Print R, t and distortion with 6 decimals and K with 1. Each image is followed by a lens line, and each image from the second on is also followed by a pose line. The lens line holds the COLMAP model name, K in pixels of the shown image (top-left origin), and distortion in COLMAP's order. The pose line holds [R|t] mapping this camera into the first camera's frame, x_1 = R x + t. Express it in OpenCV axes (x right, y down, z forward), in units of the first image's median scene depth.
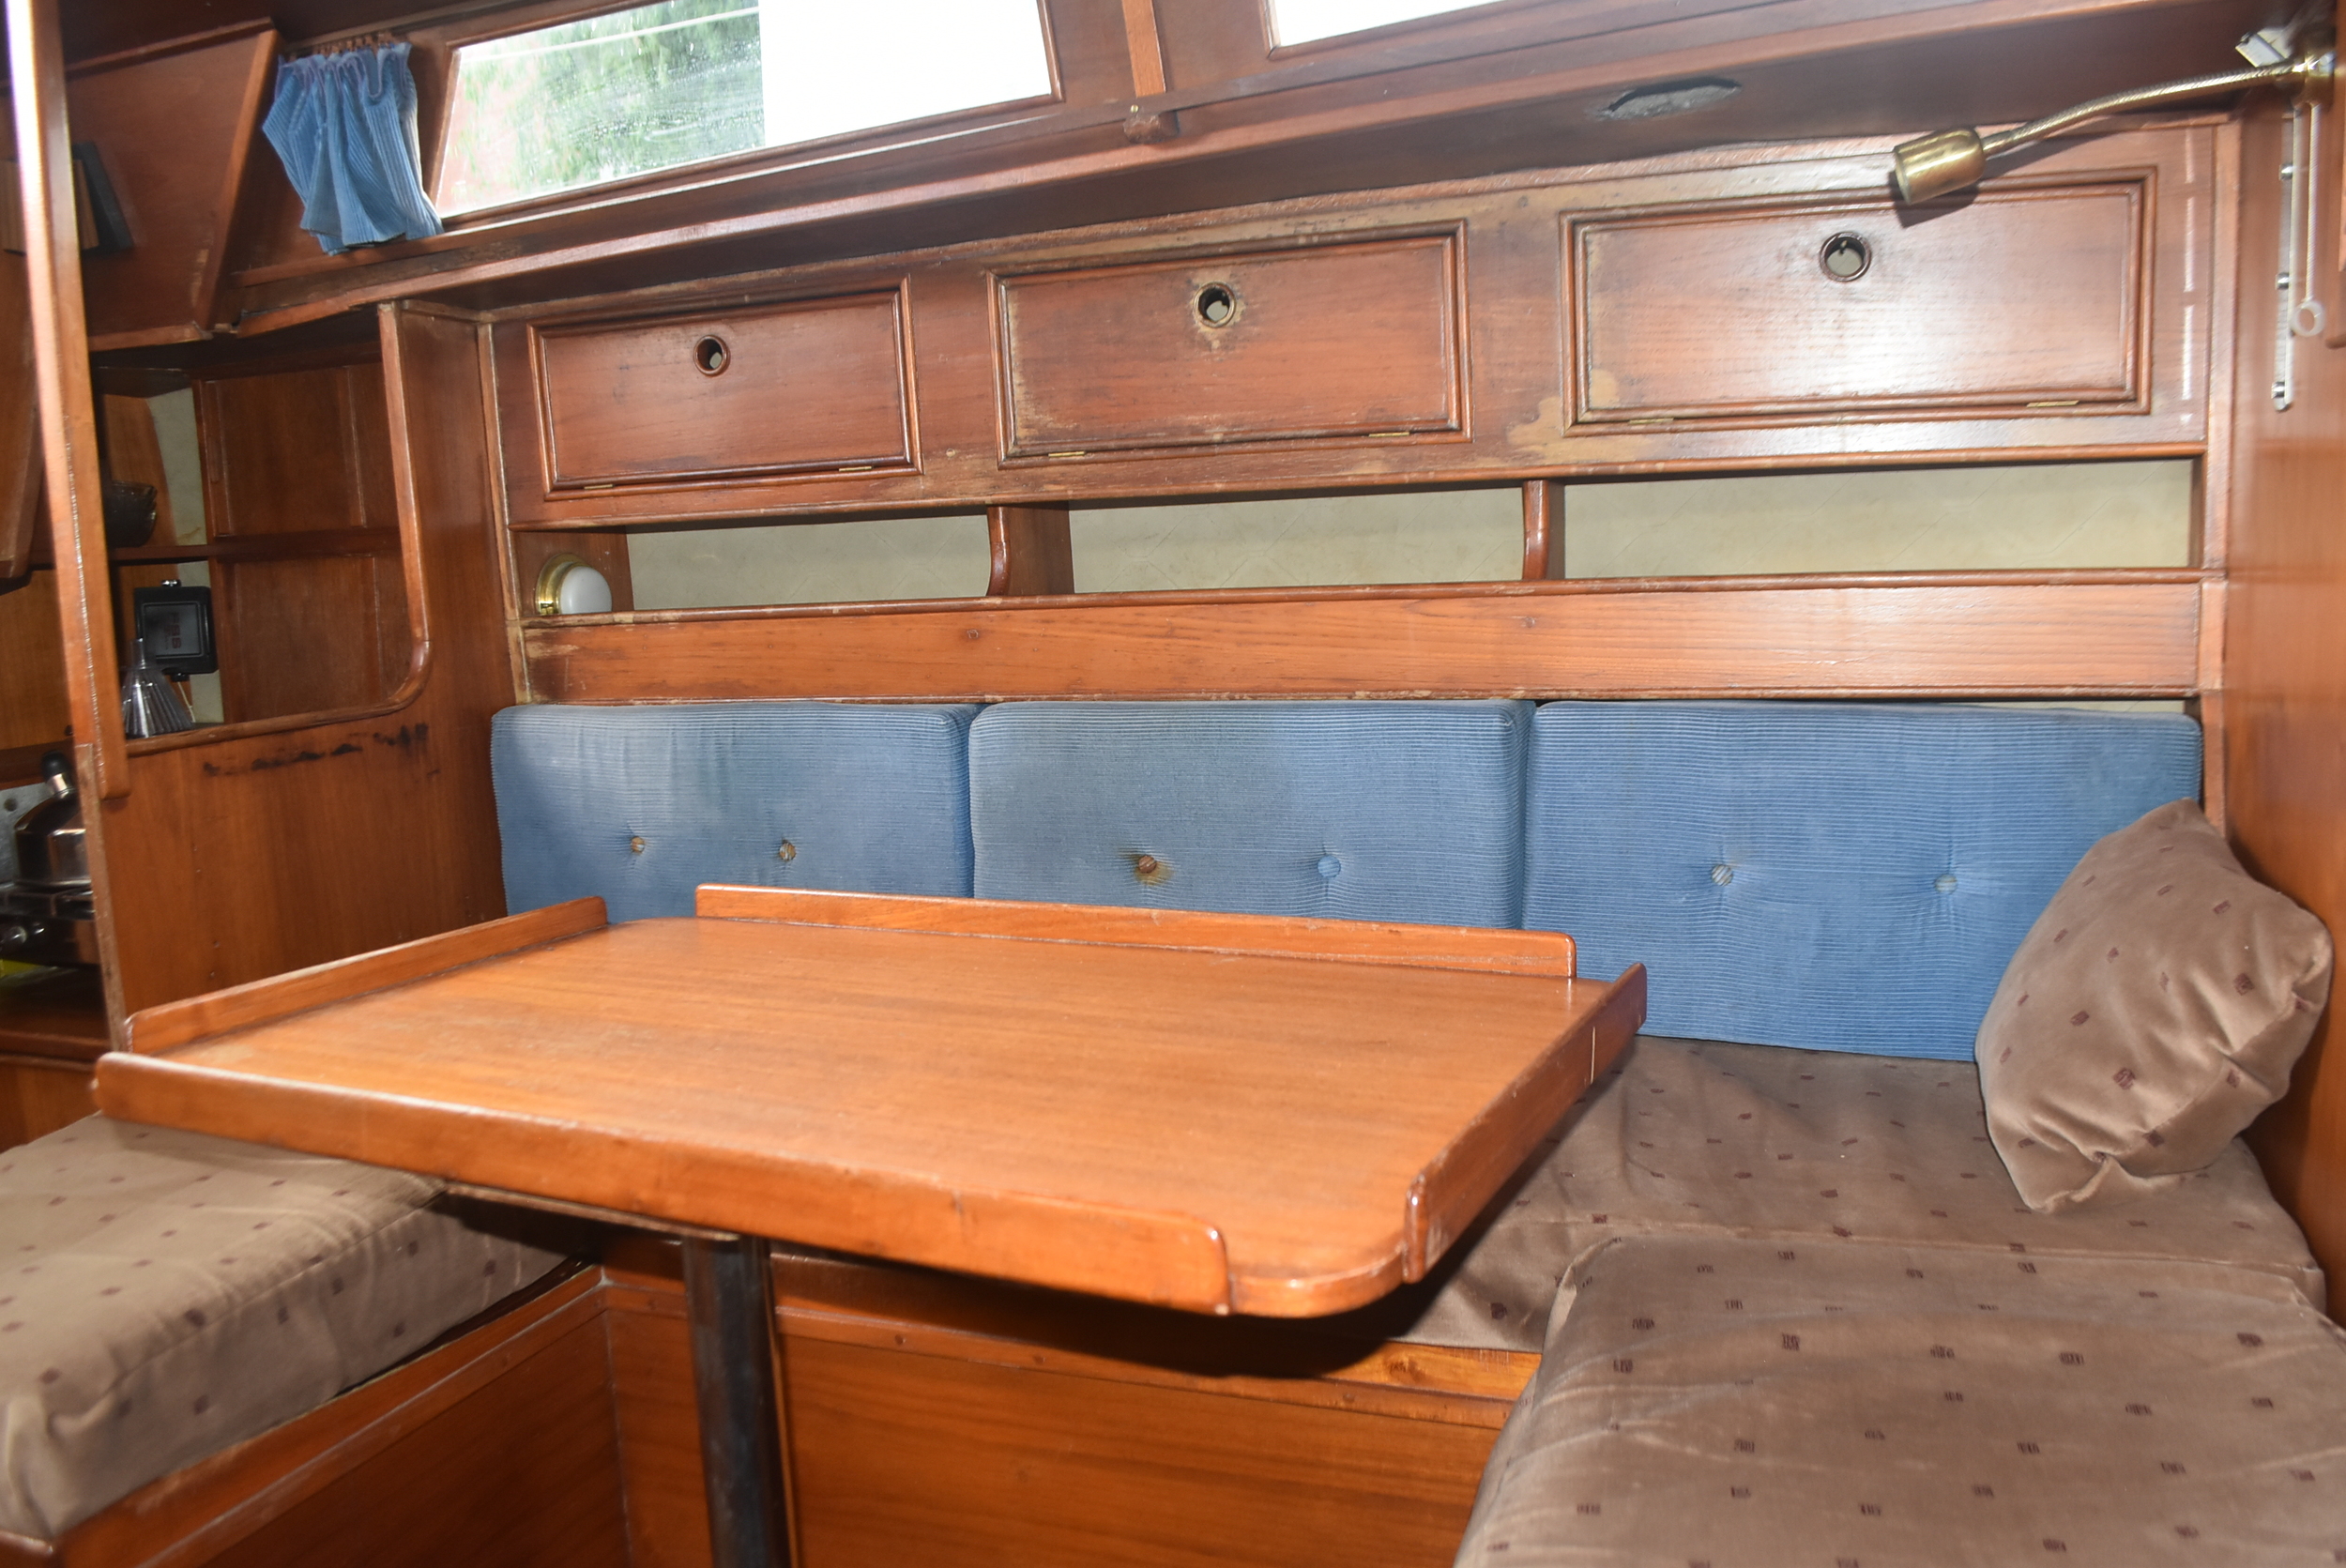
lens RADIAL K [[1860.6, 0, 1166.1], [0, 1860.6, 826.1], [0, 0, 1]] dist [-0.073447, 0.001736]
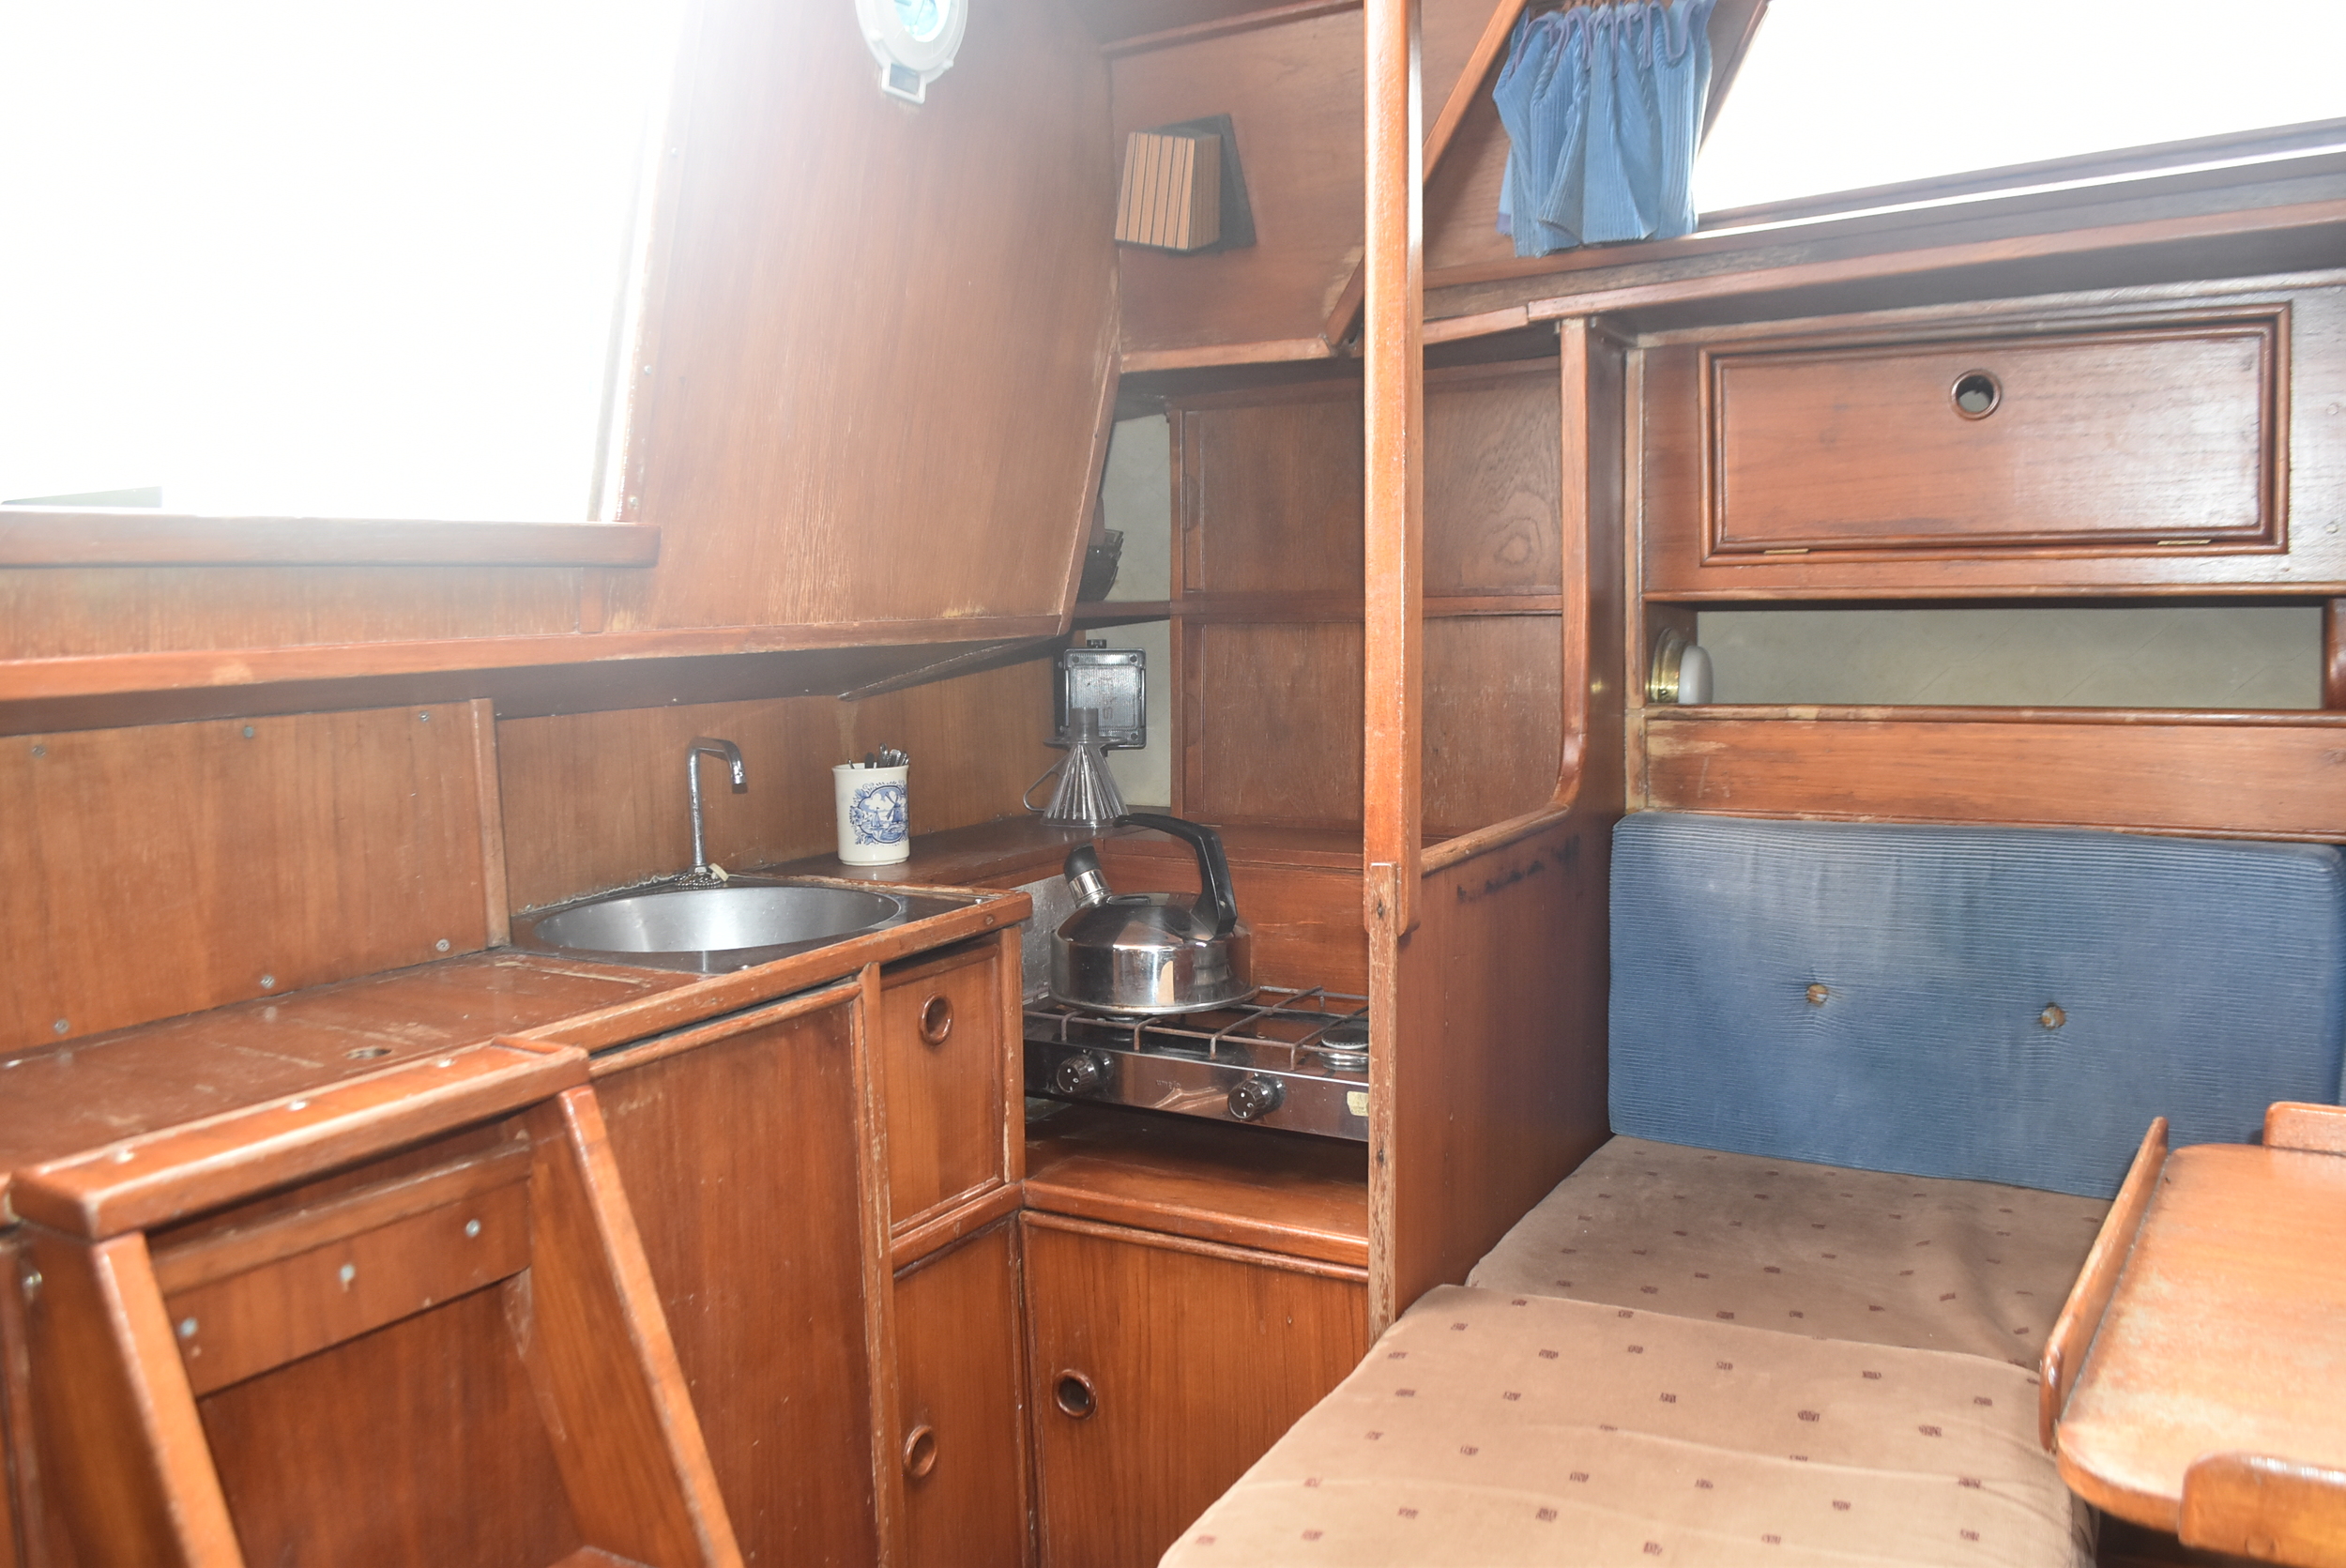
lens RADIAL K [[1860.6, 0, 1166.1], [0, 1860.6, 826.1], [0, 0, 1]] dist [-0.073447, 0.001736]
pose [[0.986493, 0.042908, -0.158084, -0.509406], [-0.048228, 0.998387, -0.029966, -0.029227], [0.156544, 0.037185, 0.986971, 0.182261]]
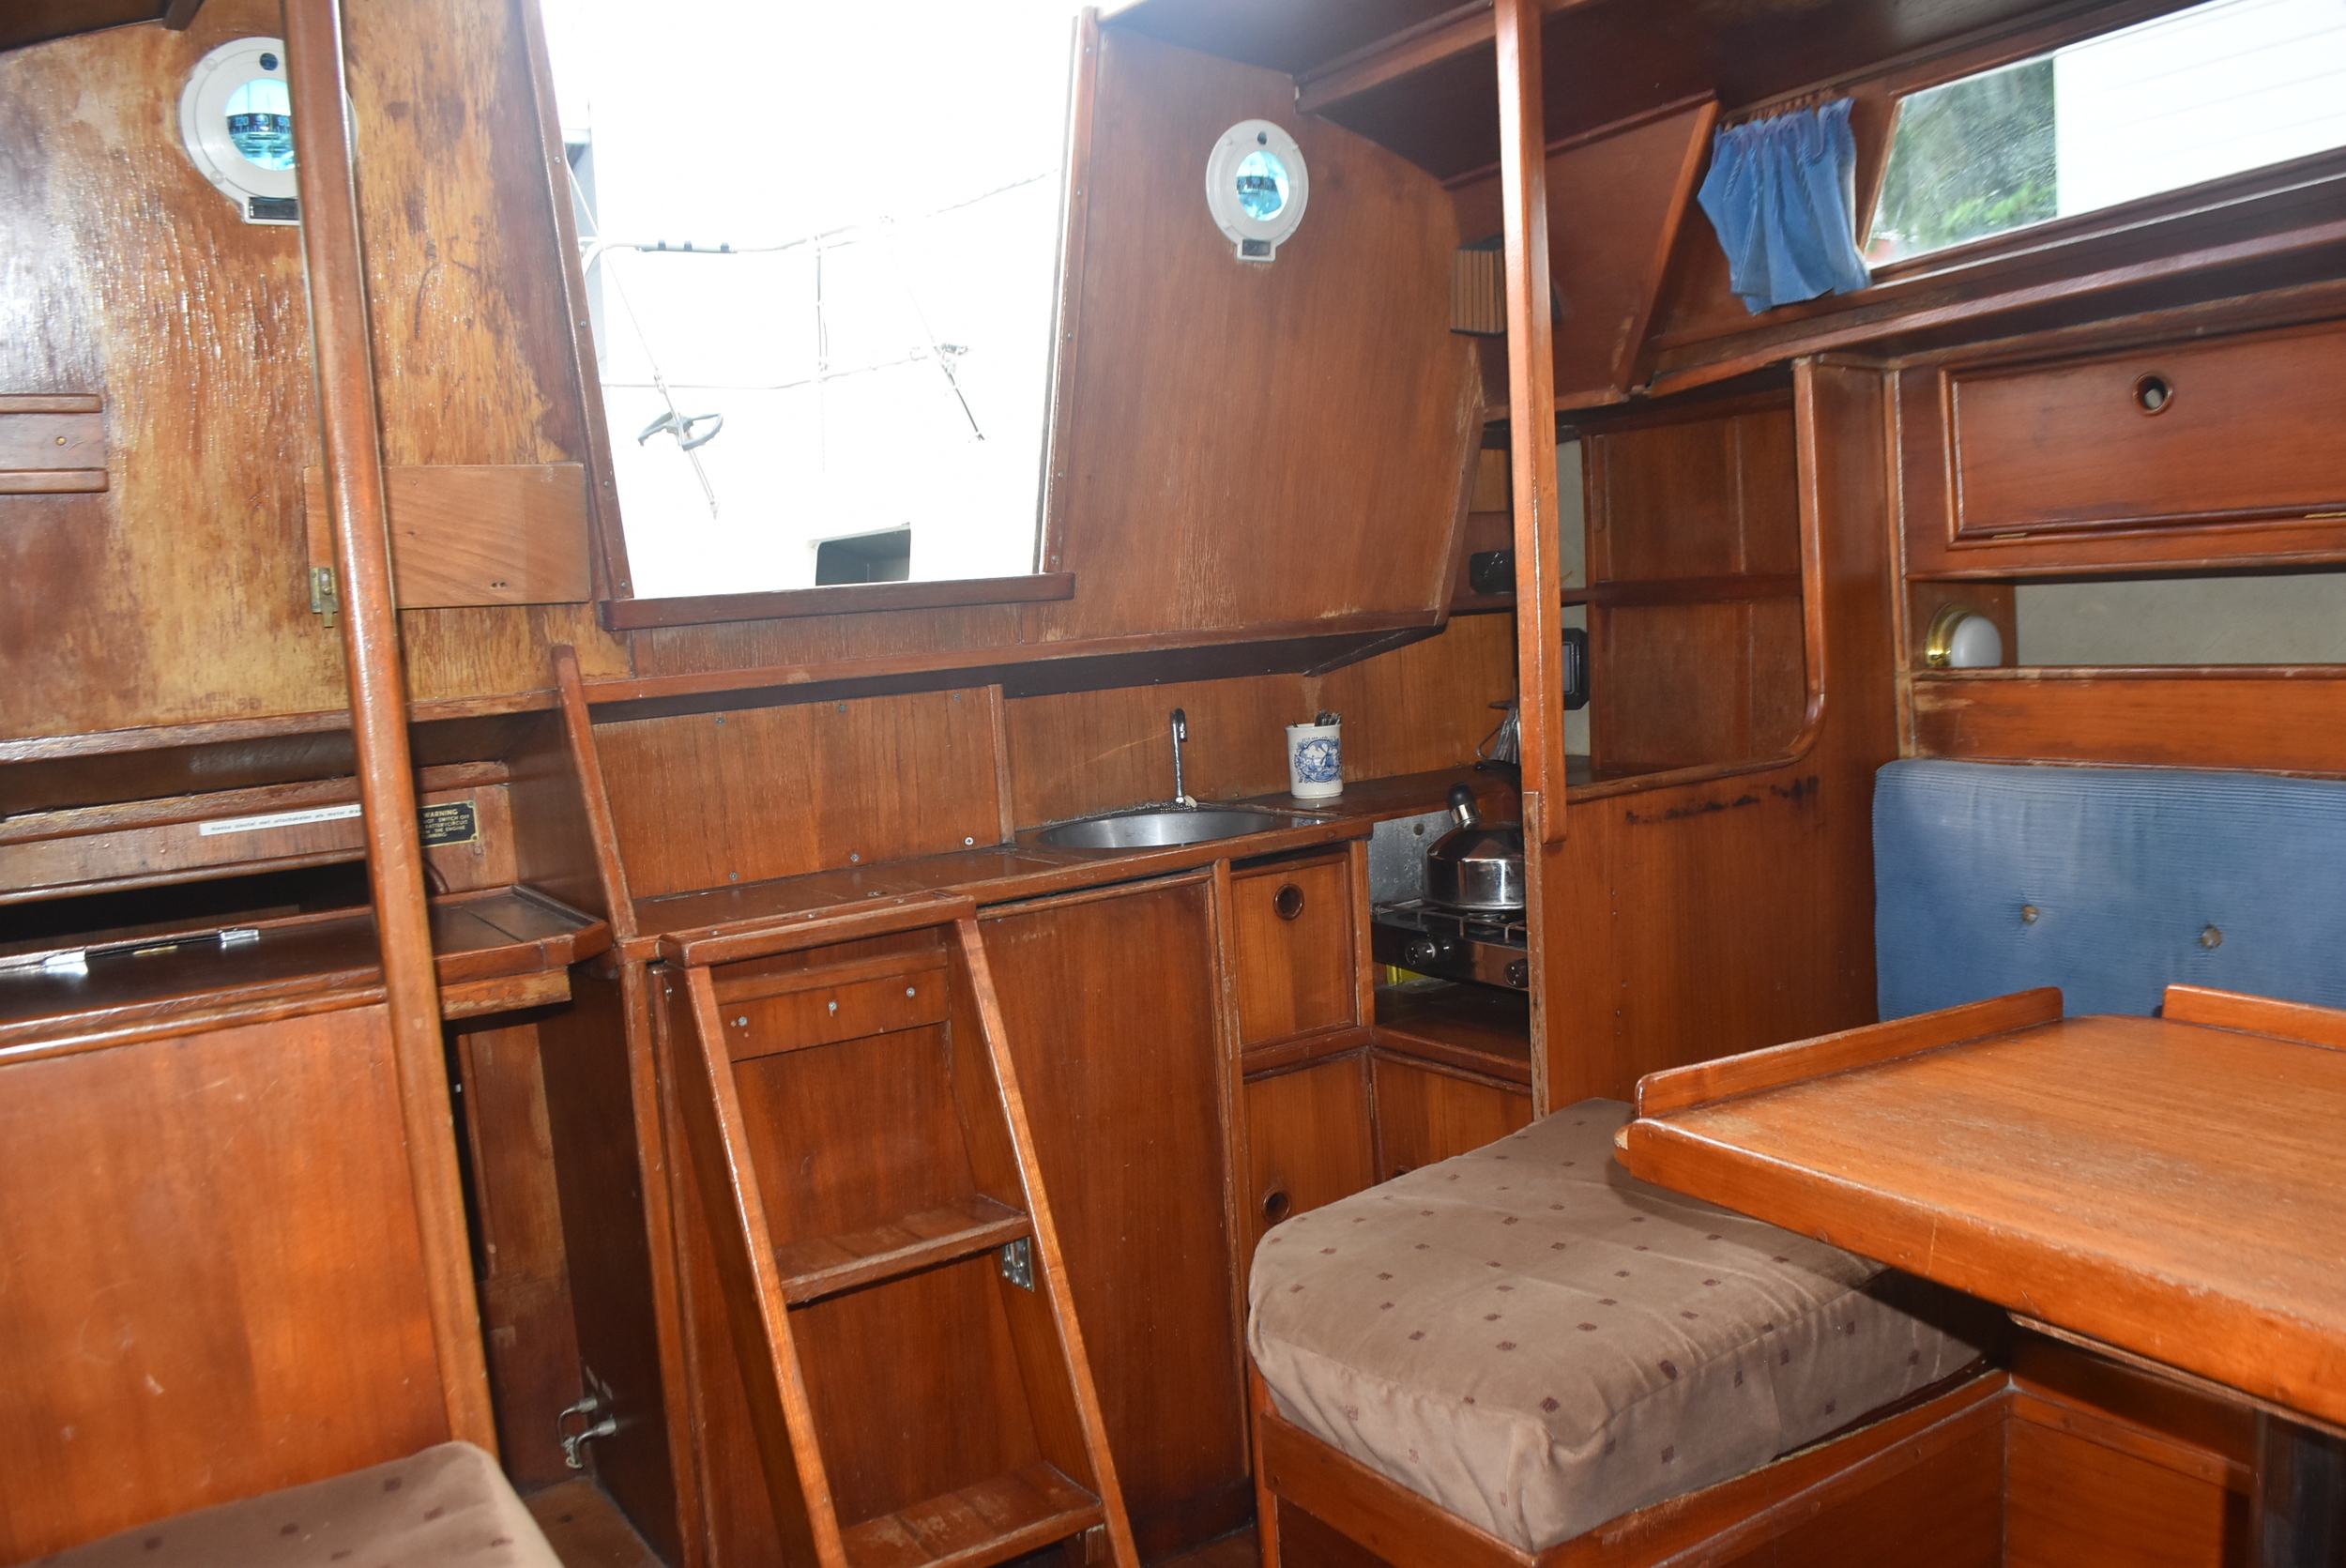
lens RADIAL K [[1860.6, 0, 1166.1], [0, 1860.6, 826.1], [0, 0, 1]] dist [-0.073447, 0.001736]
pose [[0.809467, 0.060083, -0.584083, -0.114499], [-0.061819, 0.997943, 0.016983, -0.026833], [0.583902, 0.022361, 0.811516, -0.021429]]
